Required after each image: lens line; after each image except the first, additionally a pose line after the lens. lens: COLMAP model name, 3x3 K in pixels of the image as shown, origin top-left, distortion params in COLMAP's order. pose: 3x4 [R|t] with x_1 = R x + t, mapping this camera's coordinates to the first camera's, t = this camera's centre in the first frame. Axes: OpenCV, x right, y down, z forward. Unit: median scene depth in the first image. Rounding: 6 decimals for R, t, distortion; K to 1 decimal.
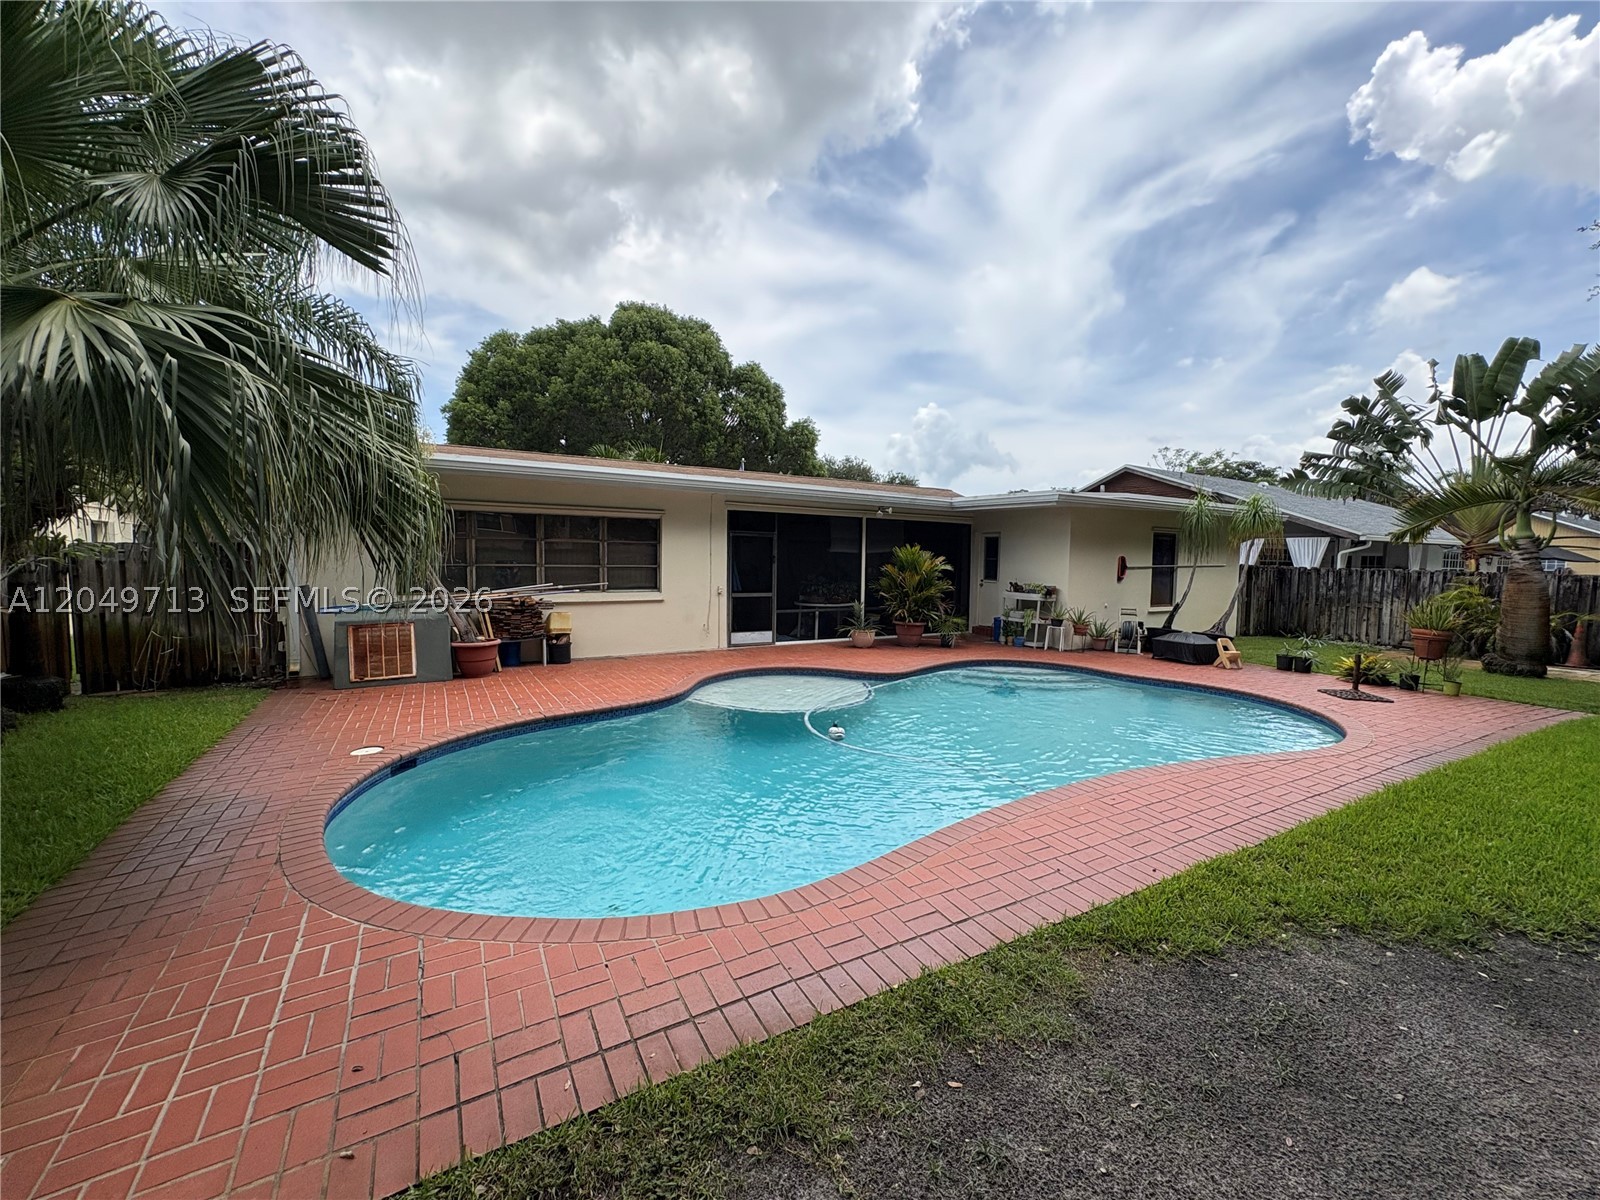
lens RADIAL K [[656.2, 0, 800.0], [0, 656.2, 600.0], [0, 0, 1]] dist [-0.000278, -0.000076]
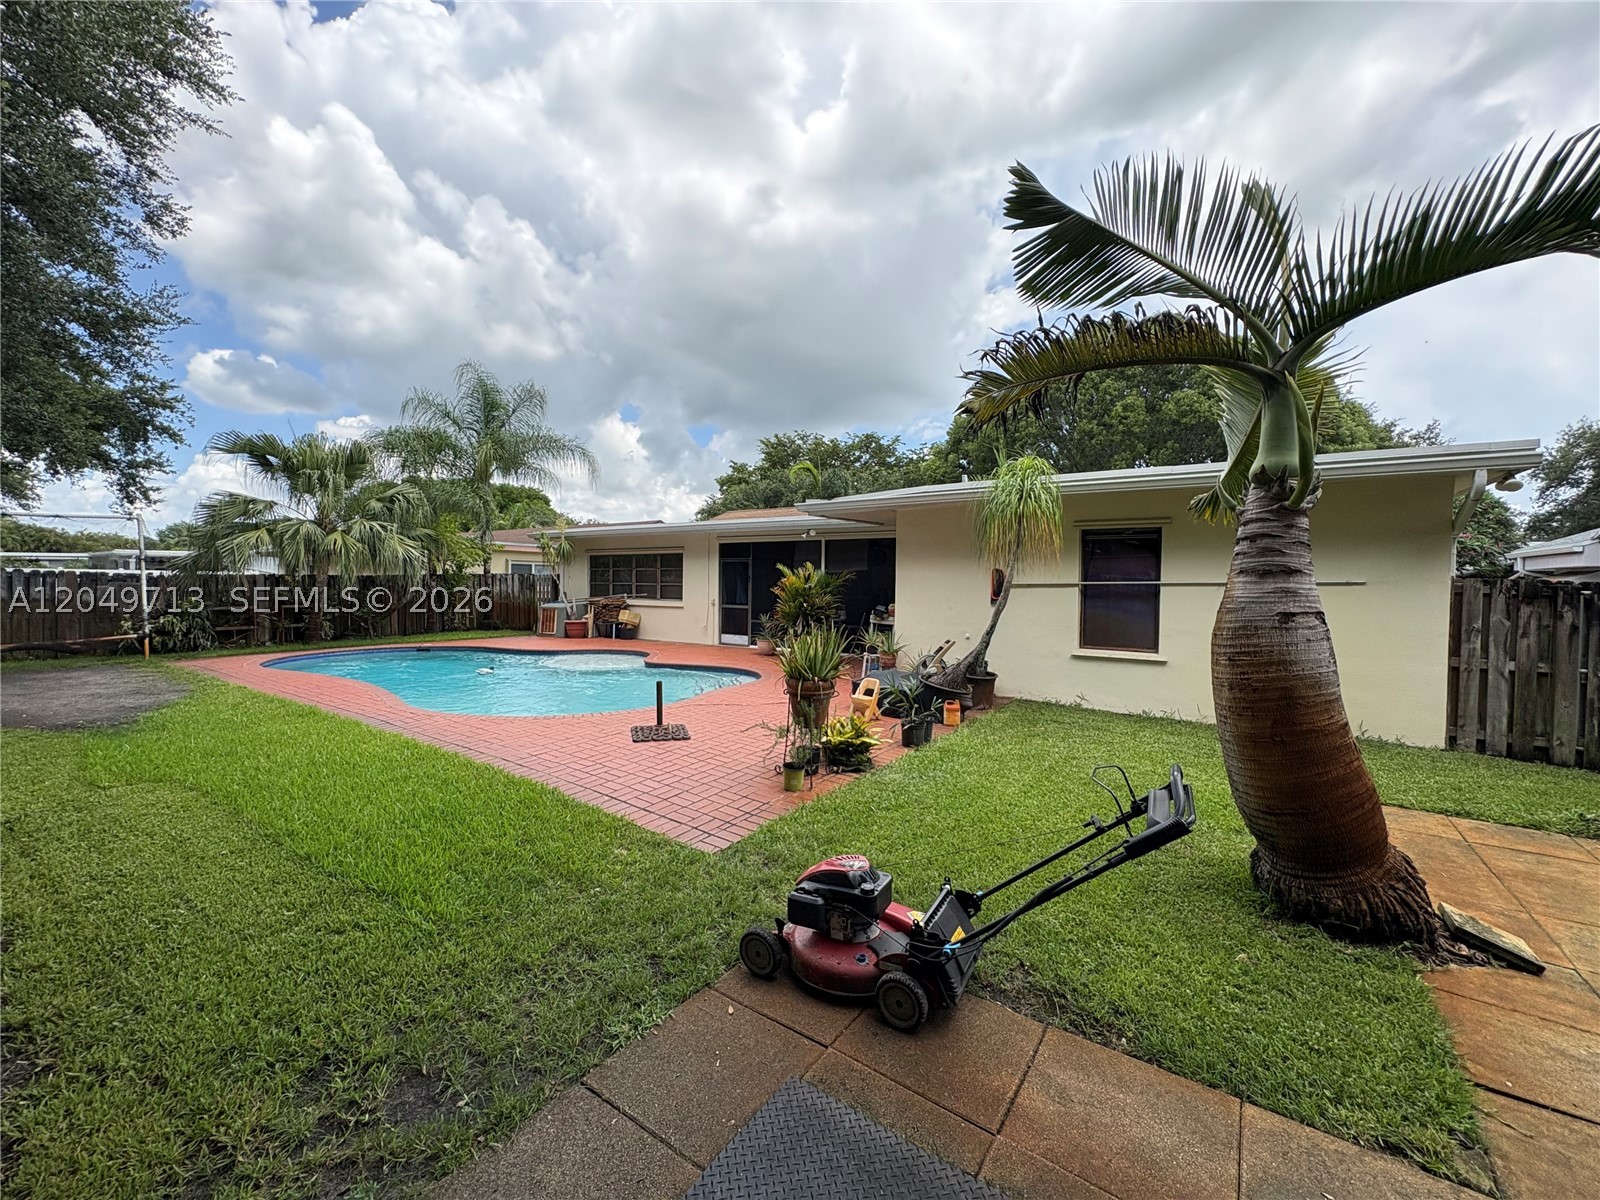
lens RADIAL K [[656.2, 0, 800.0], [0, 656.2, 600.0], [0, 0, 1]] dist [-0.000278, -0.000076]
pose [[0.405298, 0.013465, -0.914085, 1.168900], [-0.062670, 0.997948, -0.013087, -0.011758], [0.912034, 0.062590, 0.405310, 0.585550]]
